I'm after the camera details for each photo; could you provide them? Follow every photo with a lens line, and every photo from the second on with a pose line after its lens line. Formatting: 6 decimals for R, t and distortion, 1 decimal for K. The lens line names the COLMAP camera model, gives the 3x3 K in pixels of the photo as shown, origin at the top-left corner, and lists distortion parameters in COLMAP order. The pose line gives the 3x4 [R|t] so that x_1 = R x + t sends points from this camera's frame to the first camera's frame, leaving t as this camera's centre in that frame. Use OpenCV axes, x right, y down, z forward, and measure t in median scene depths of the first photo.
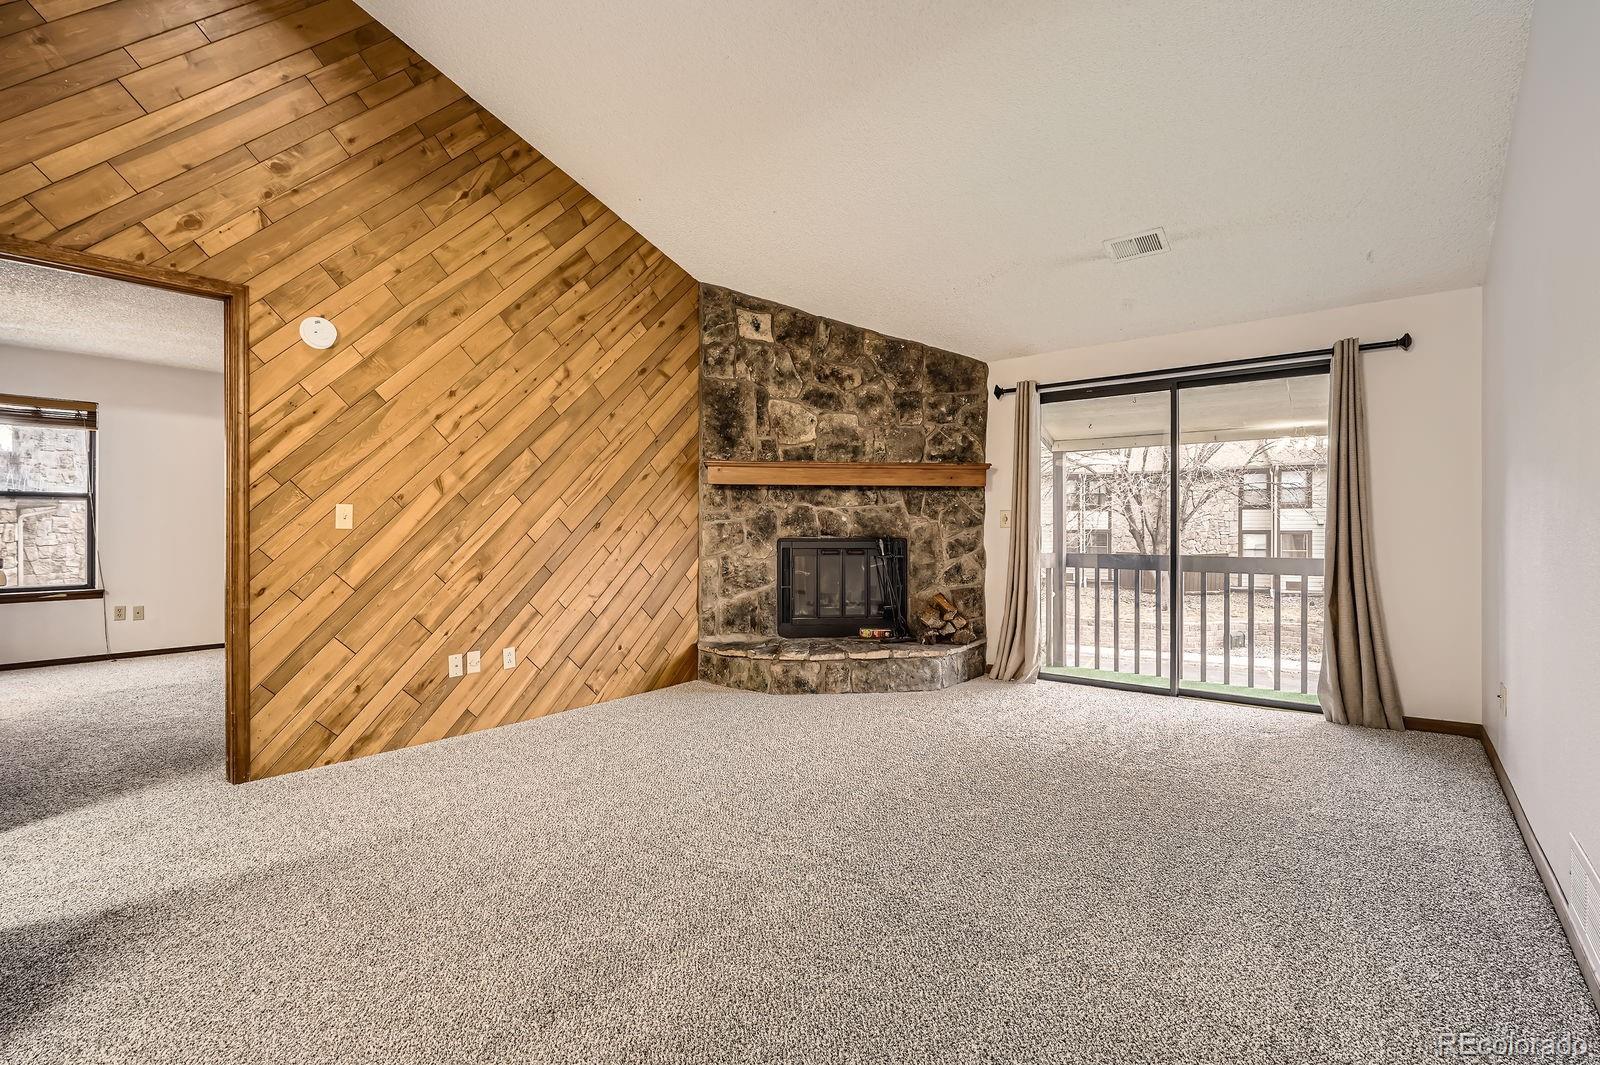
lens RADIAL K [[741.3, 0, 806.8], [0, 741.3, 525.4], [0, 0, 1]] dist [0.010133, -0.002315]
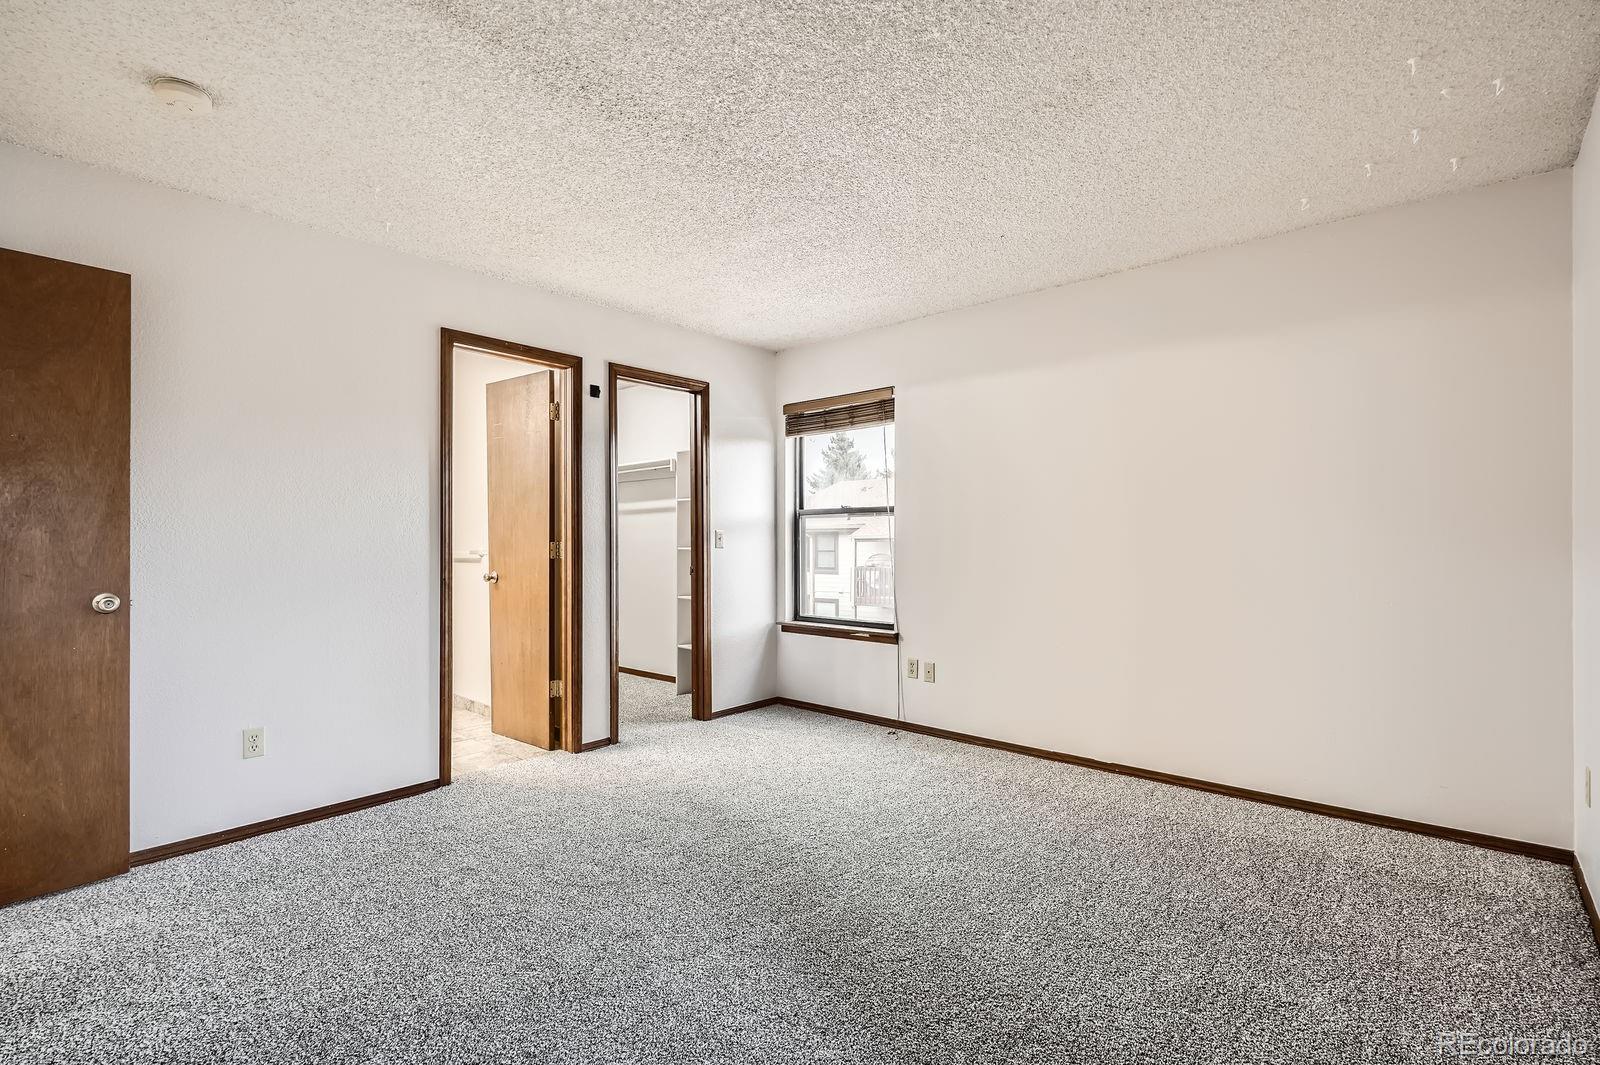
lens RADIAL K [[741.3, 0, 805.1], [0, 741.3, 536.2], [0, 0, 1]] dist [0.010133, -0.002315]
pose [[-0.029928, -0.000166, -0.999552, -0.193982], [0.002322, 0.999997, -0.000235, -0.011923], [0.999549, -0.002328, -0.029928, 0.925010]]
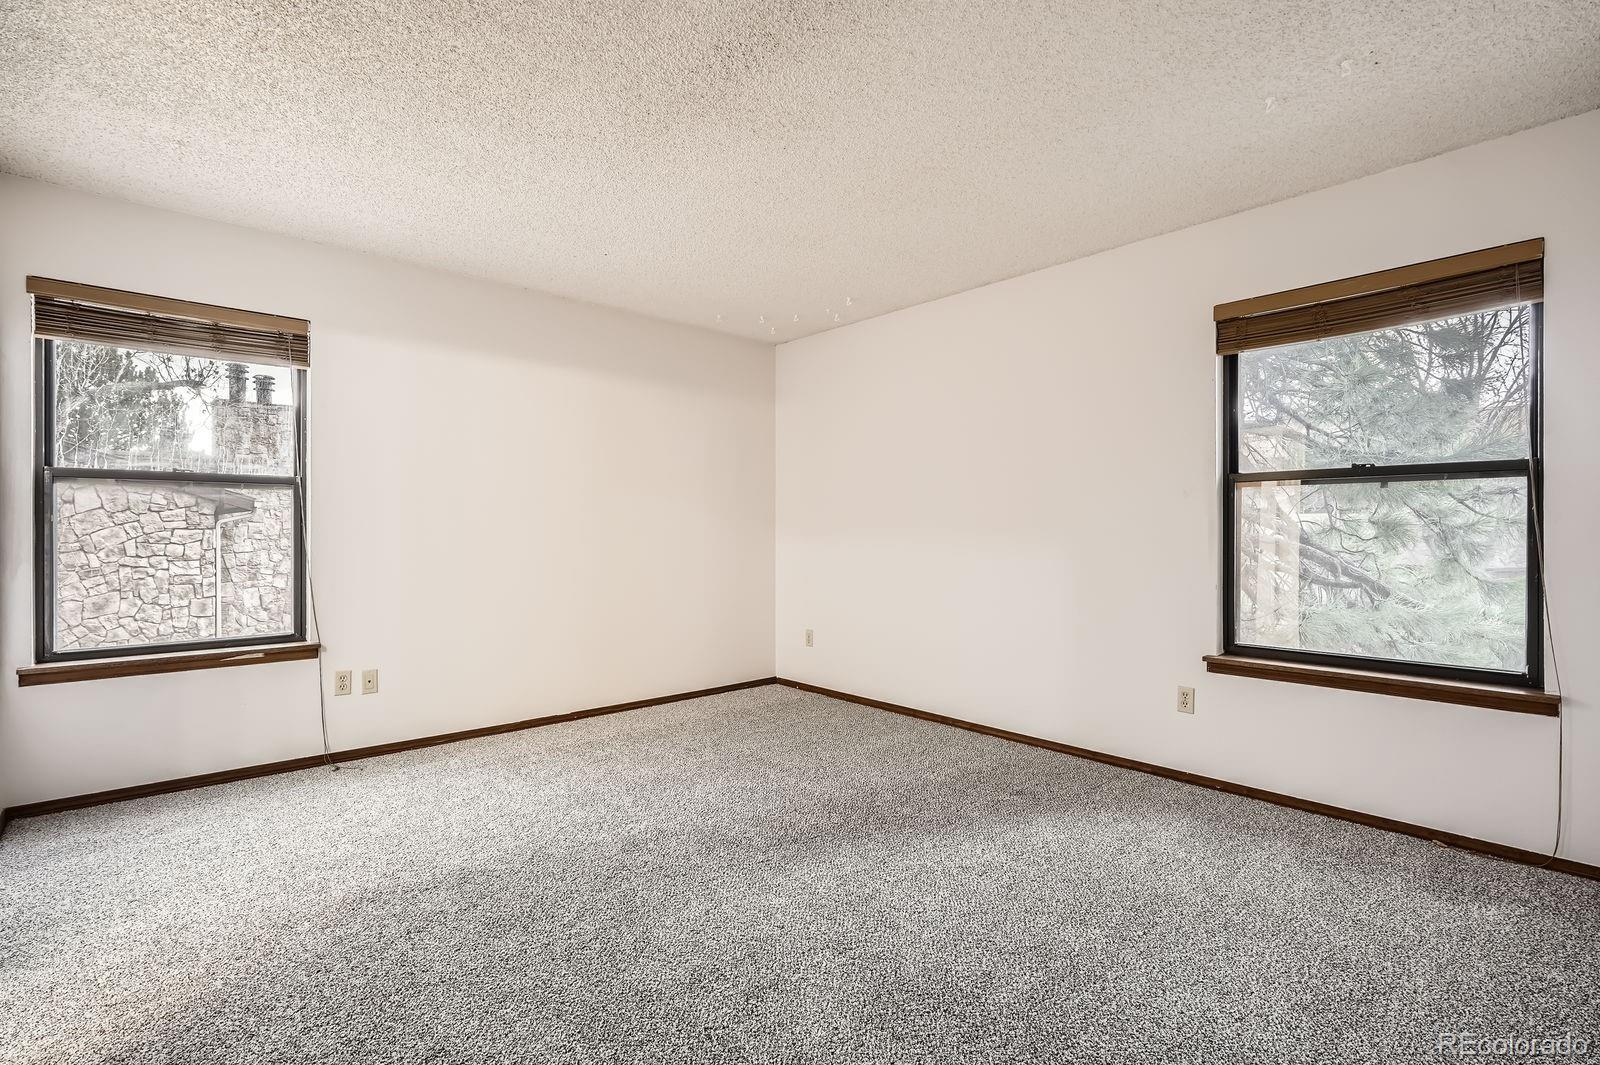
lens RADIAL K [[741.3, 0, 802.1], [0, 741.3, 537.3], [0, 0, 1]] dist [0.010133, -0.002315]
pose [[0.988419, 0.002385, -0.151733, -0.481699], [-0.001307, 0.999973, 0.007199, -0.001274], [0.151746, -0.006917, 0.988395, 0.484411]]
